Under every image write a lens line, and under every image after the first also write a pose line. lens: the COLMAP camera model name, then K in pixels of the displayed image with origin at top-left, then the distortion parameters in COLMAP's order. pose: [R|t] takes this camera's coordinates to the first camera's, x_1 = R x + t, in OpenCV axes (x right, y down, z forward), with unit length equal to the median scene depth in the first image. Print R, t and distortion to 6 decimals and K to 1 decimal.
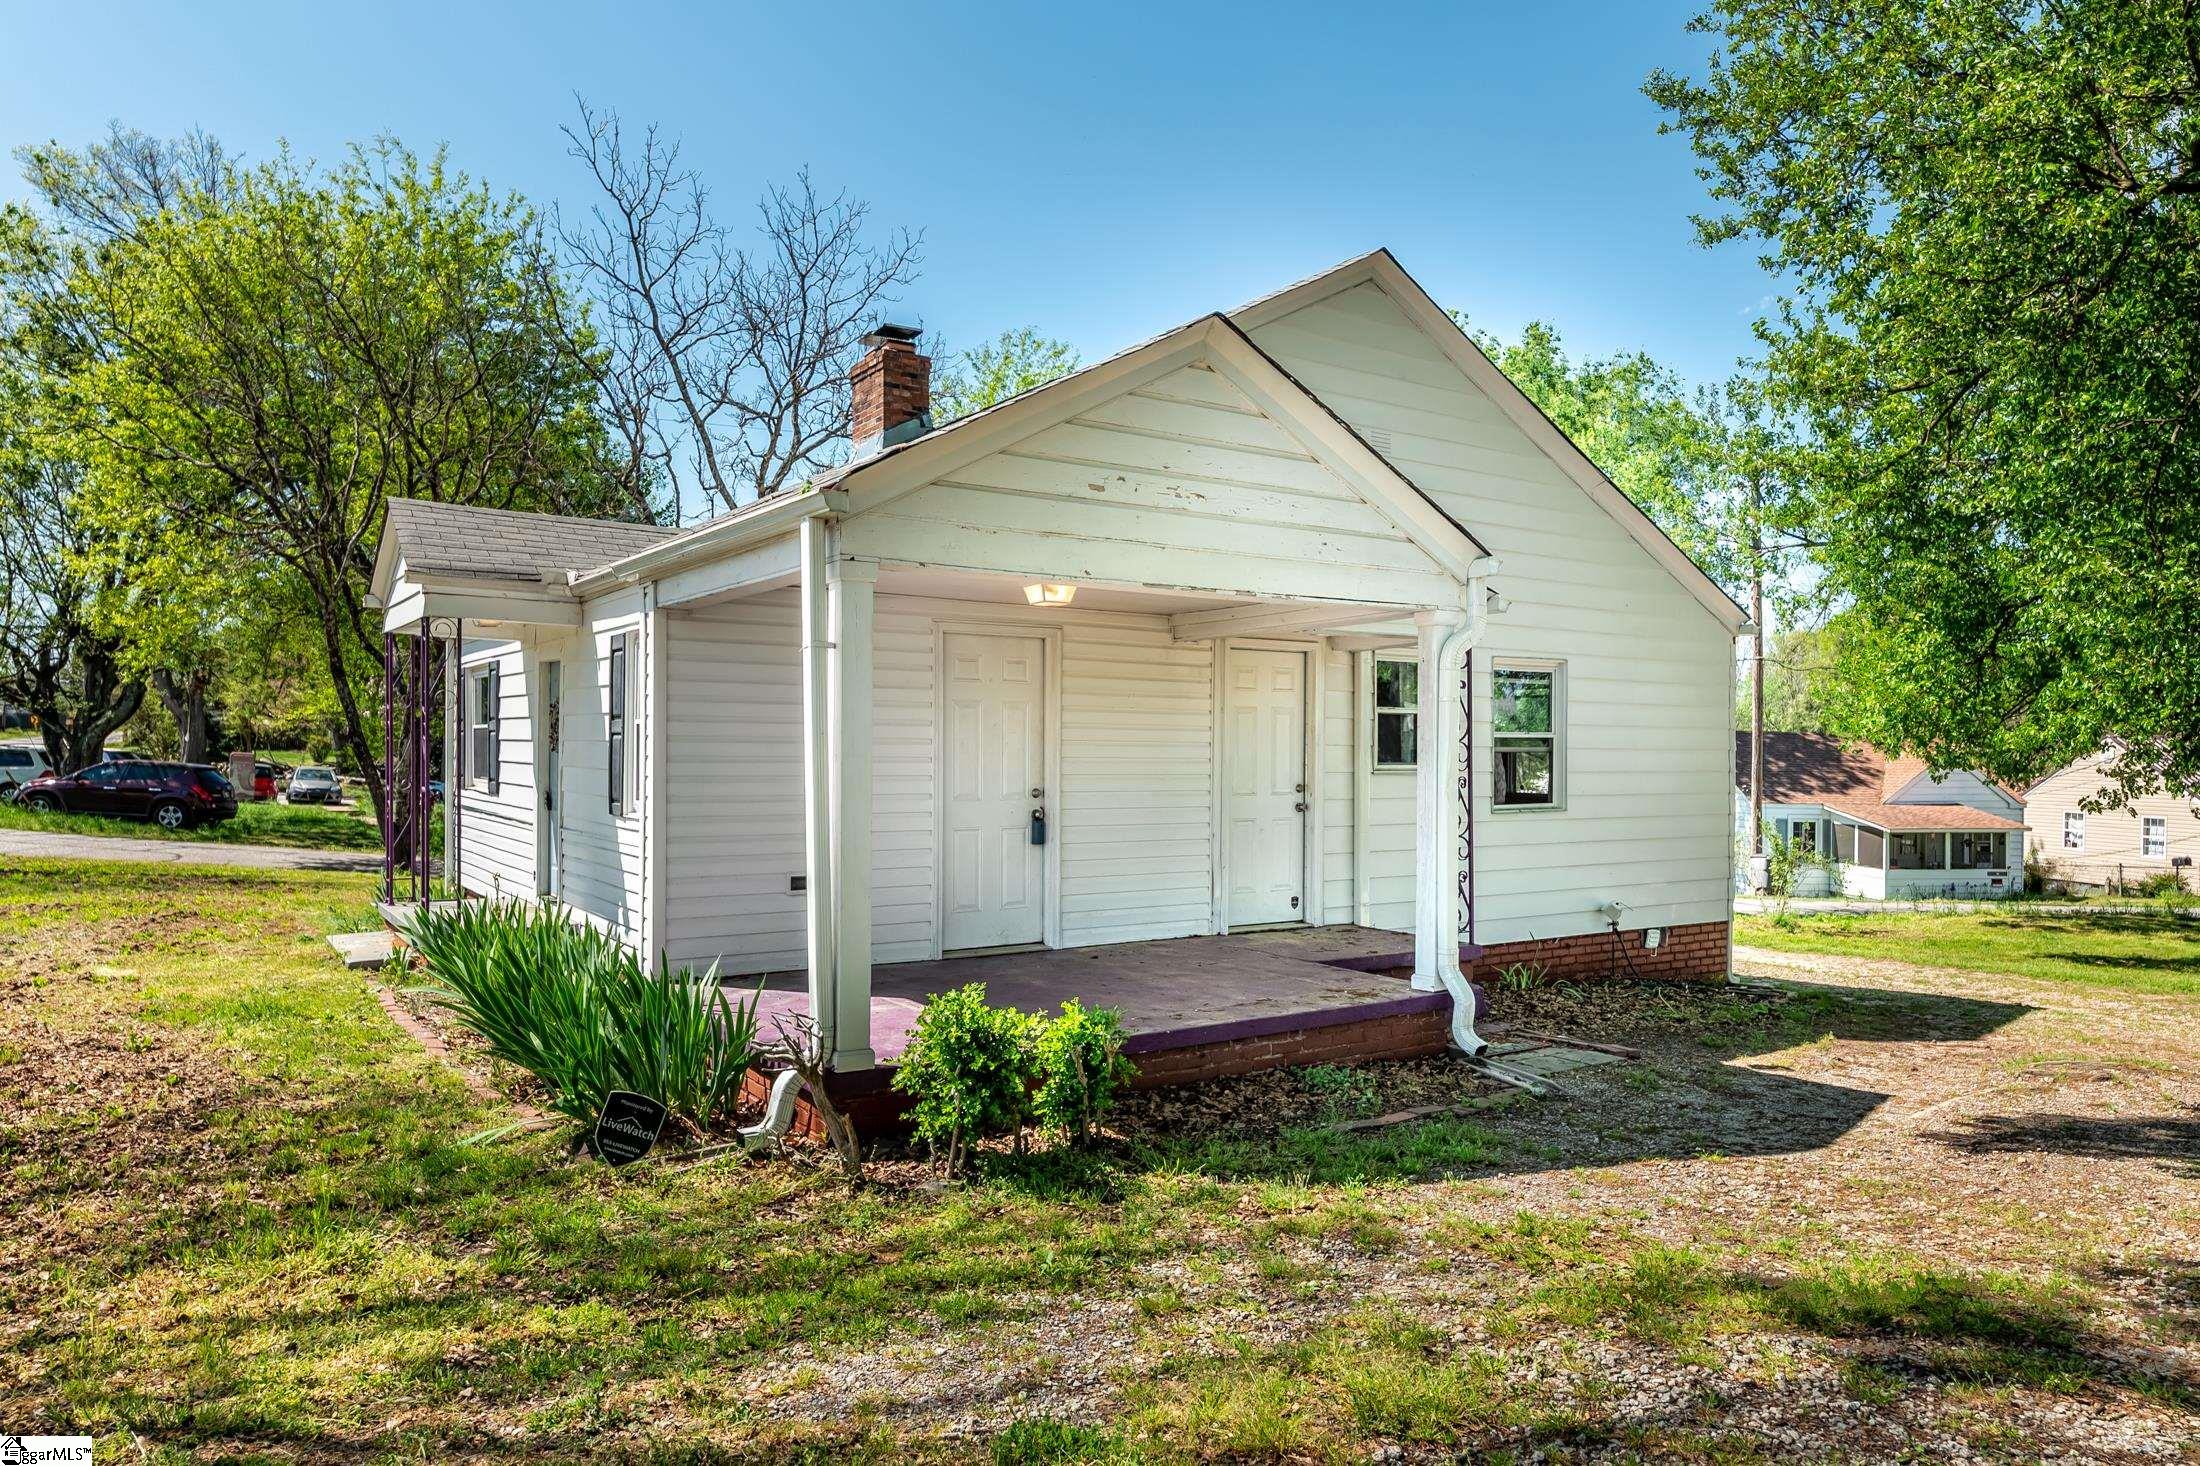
lens RADIAL K [[1404.8, 0, 1087.2], [0, 1404.8, 756.2], [0, 0, 1]] dist [0.003175, -0.000645]
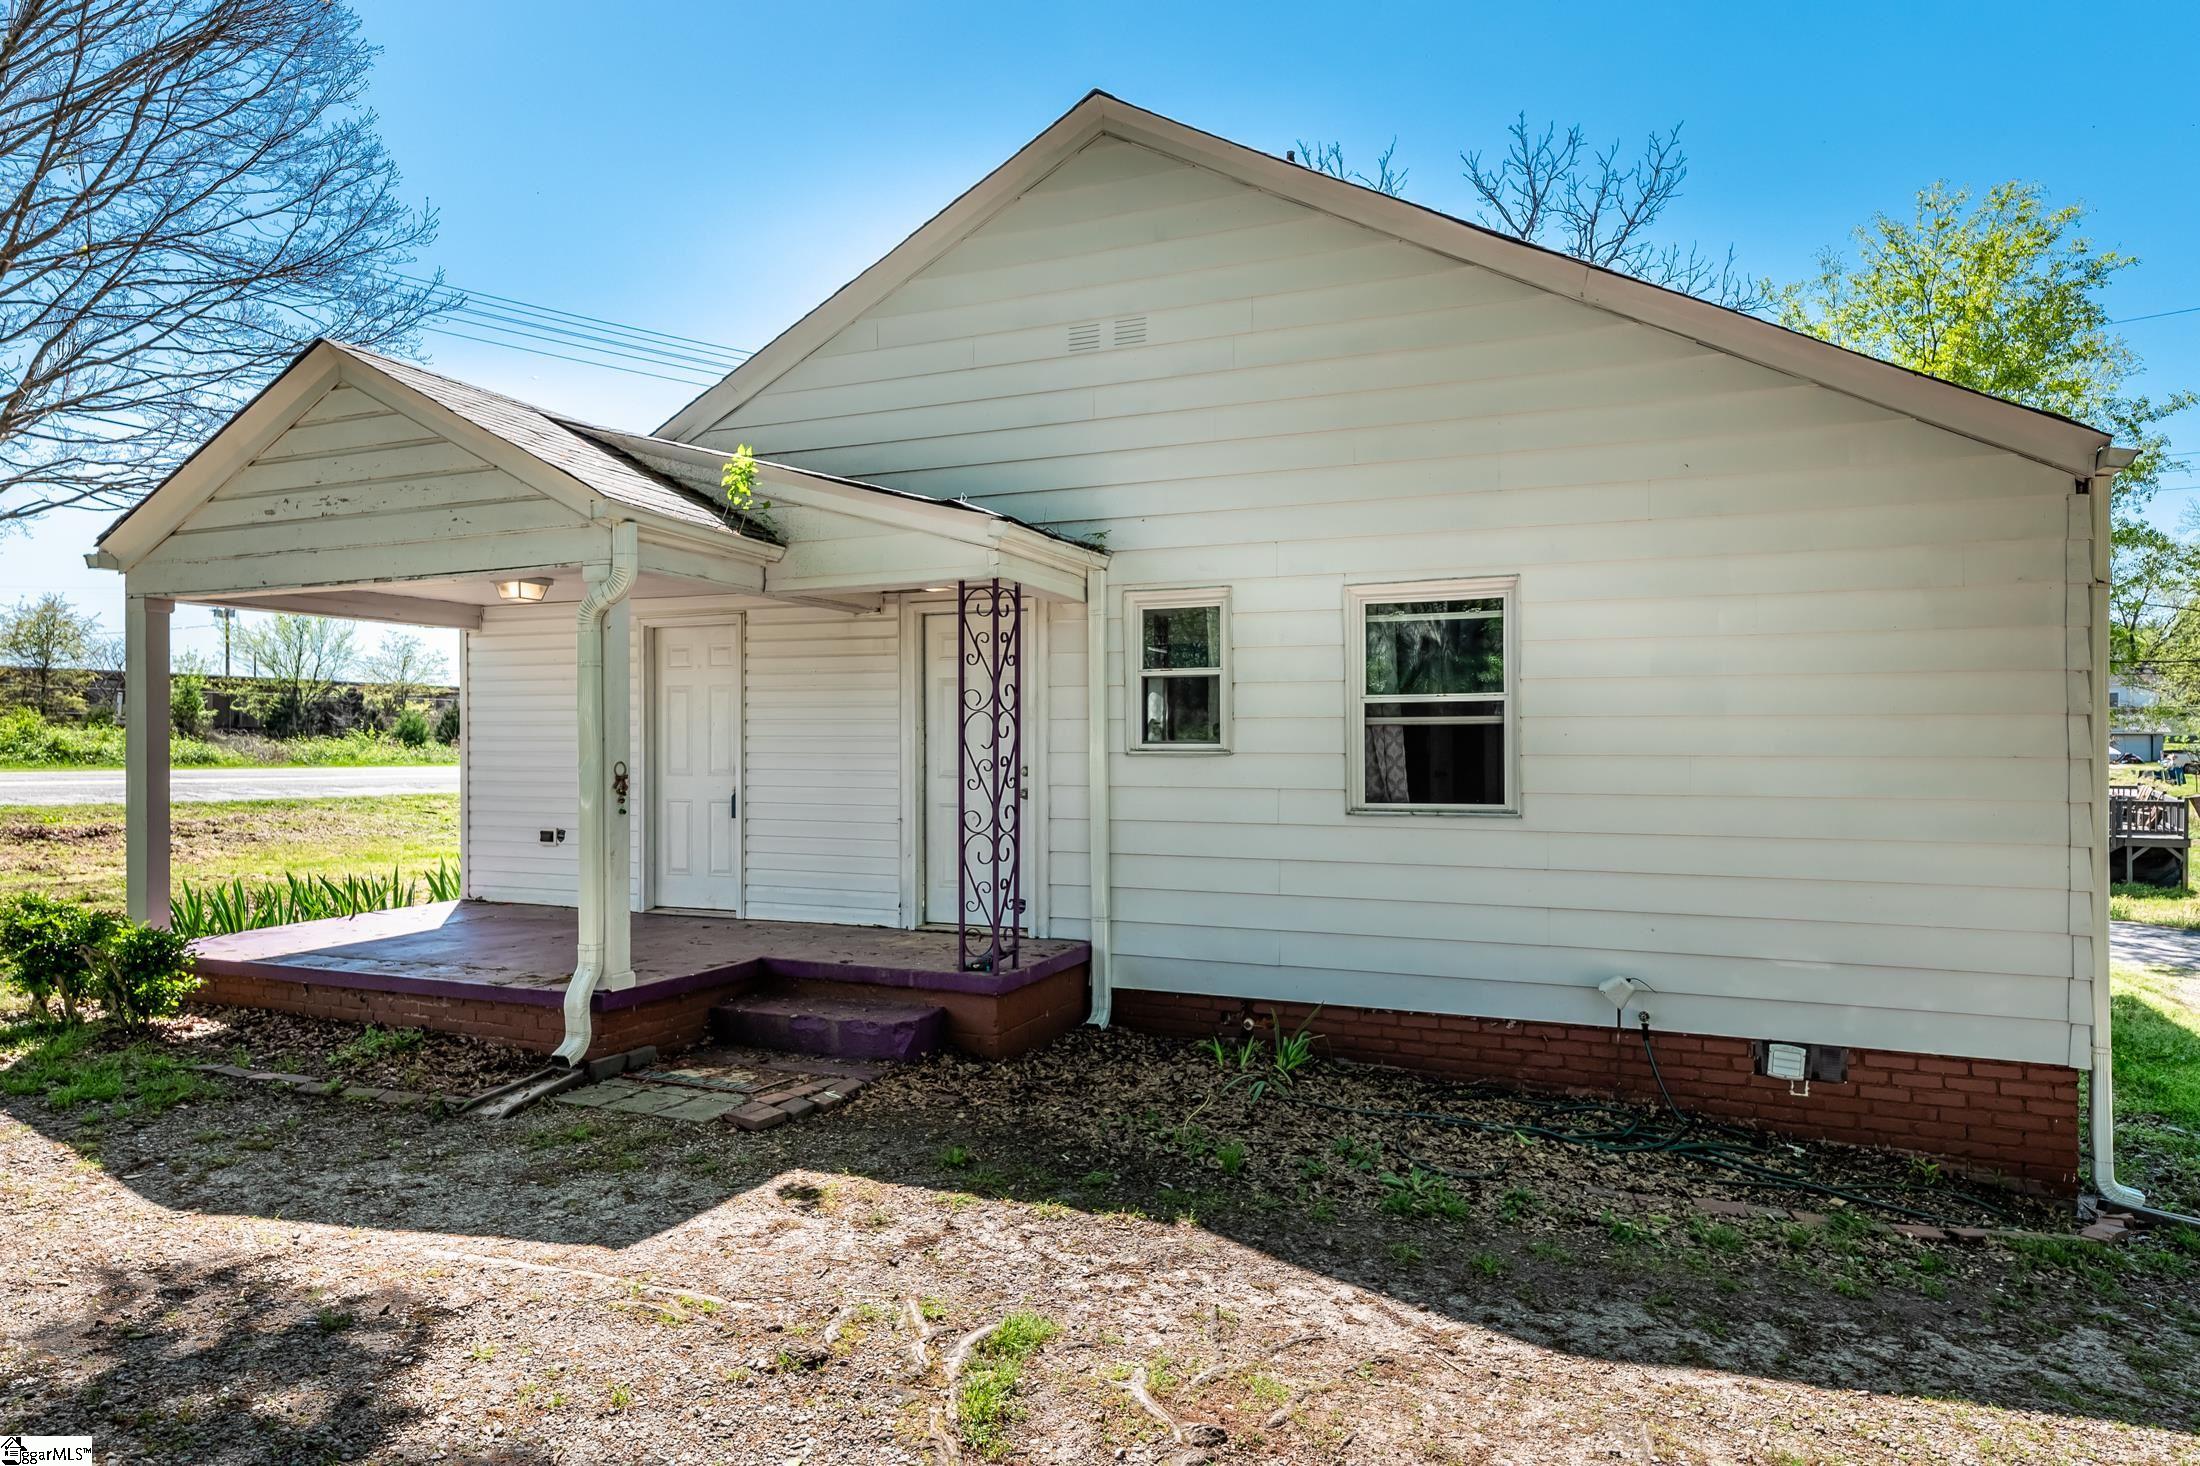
lens RADIAL K [[1310.1, 0, 1100.0], [0, 1310.1, 733.0], [0, 0, 1]] dist [0.003695, -0.000041]
pose [[0.549775, -0.009867, -0.835254, 0.732259], [0.002168, 0.999944, -0.010385, 0.006983], [0.835310, 0.003898, 0.549766, 0.531577]]
